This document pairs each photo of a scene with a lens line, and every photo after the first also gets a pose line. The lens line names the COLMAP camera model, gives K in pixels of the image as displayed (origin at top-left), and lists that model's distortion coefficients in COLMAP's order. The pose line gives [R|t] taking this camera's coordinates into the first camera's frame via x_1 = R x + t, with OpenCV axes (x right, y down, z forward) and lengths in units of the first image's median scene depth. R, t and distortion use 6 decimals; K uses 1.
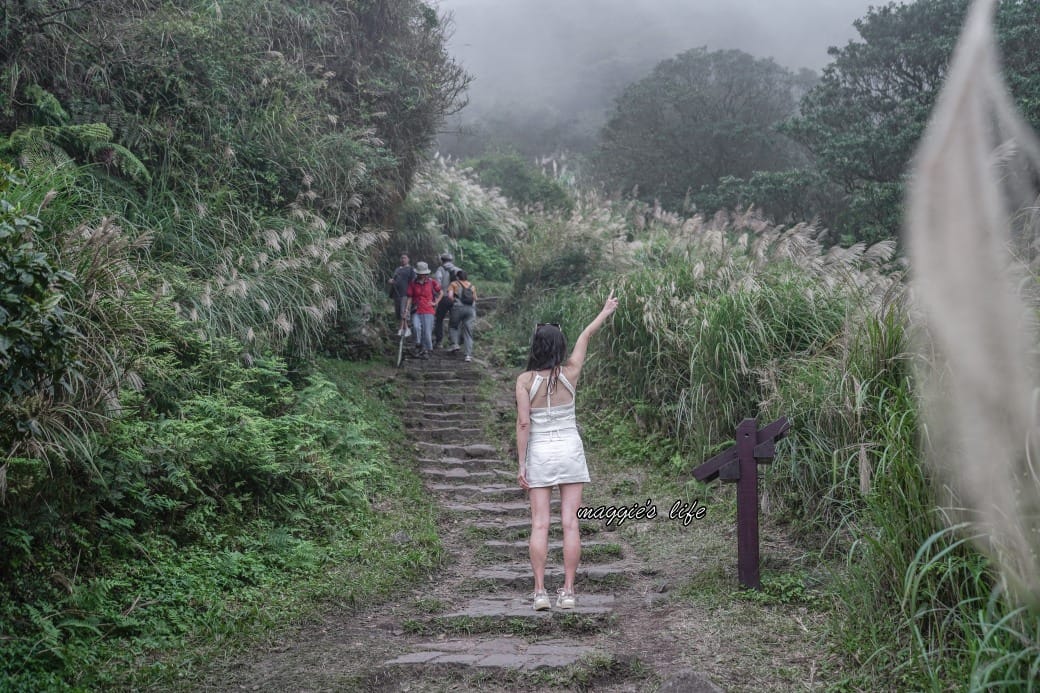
lens RADIAL K [[1140.6, 0, 520.0], [0, 1140.6, 346.5], [0, 0, 1]] dist [-0.005330, -0.017310]
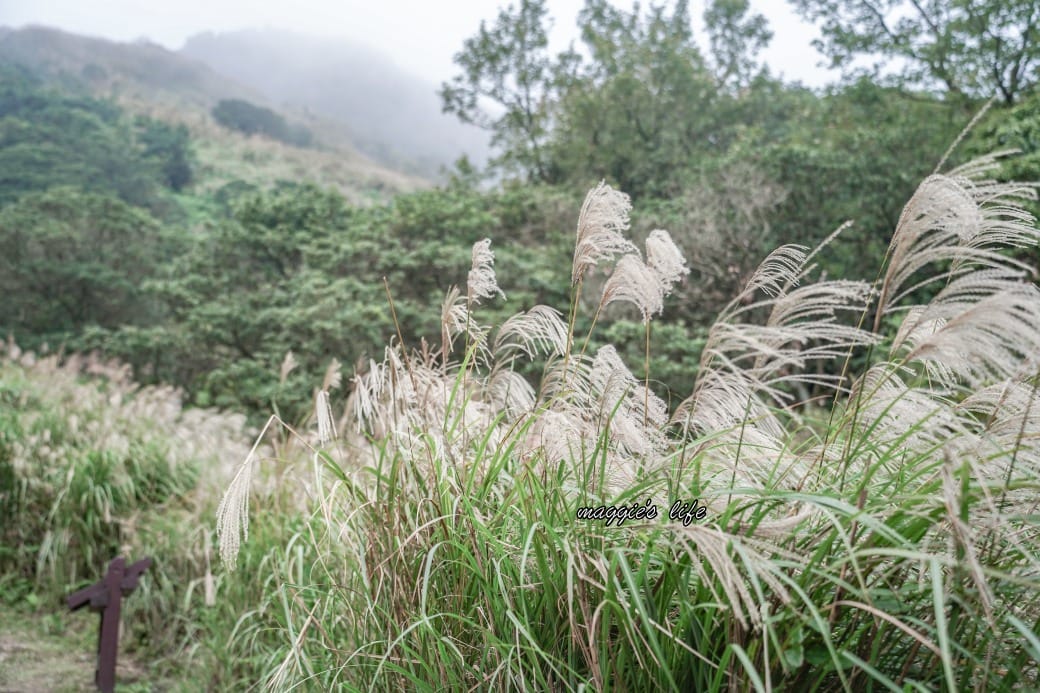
lens RADIAL K [[1140.6, 0, 520.0], [0, 1140.6, 346.5], [0, 0, 1]] dist [-0.005330, -0.017310]
pose [[0.845630, 0.129285, 0.517875, -0.033849], [-0.059114, 0.986939, -0.149859, -0.001111], [-0.530486, 0.096111, 0.842228, -0.099980]]
